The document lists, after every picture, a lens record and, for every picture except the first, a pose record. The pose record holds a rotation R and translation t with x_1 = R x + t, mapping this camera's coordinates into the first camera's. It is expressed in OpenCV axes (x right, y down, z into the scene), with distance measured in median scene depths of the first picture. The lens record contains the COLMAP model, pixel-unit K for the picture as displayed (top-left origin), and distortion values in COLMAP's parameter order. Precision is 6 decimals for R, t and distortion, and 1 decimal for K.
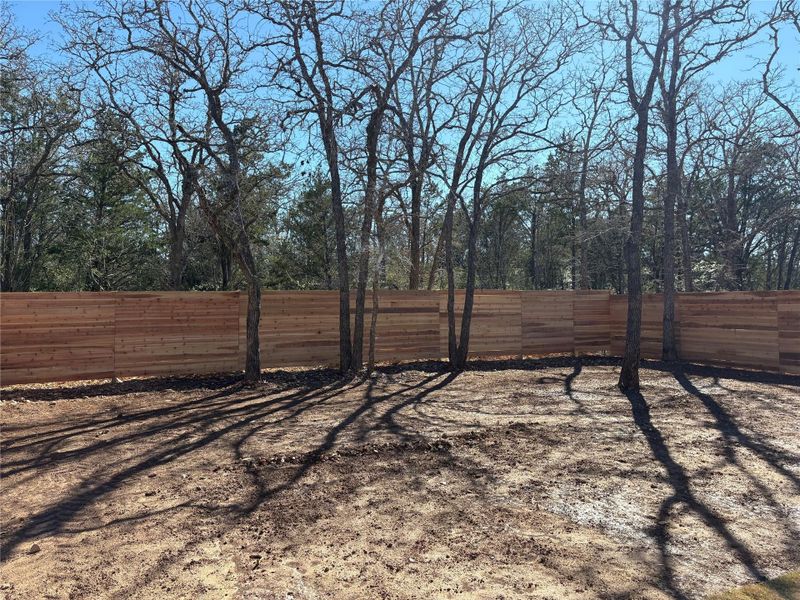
lens RADIAL K [[587.9, 0, 400.0], [0, 587.9, 300.0], [0, 0, 1]] dist [0.010988, -0.003973]
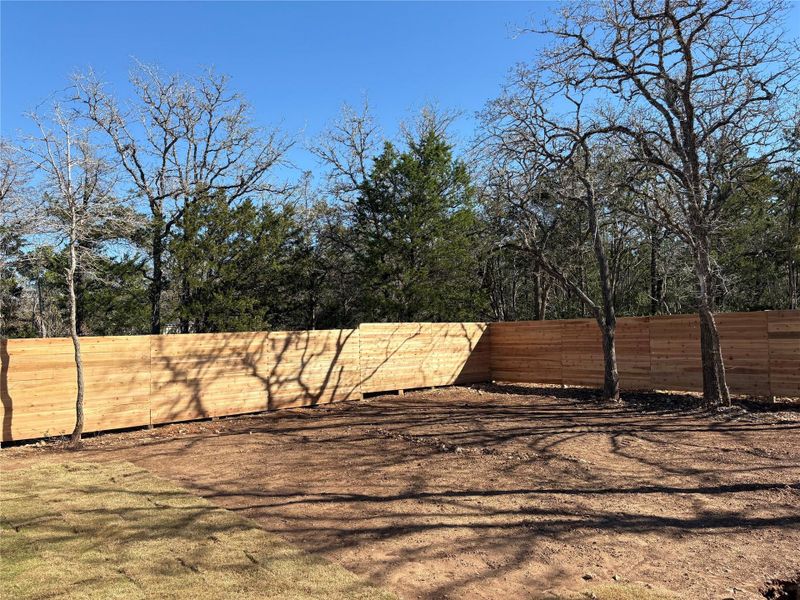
lens RADIAL K [[587.9, 0, 400.0], [0, 587.9, 300.0], [0, 0, 1]] dist [0.010988, -0.003973]
pose [[0.247695, -0.047299, -0.967683, 0.703960], [0.028946, 0.998723, -0.041407, -0.013715], [0.968406, -0.017754, 0.248748, 0.307399]]
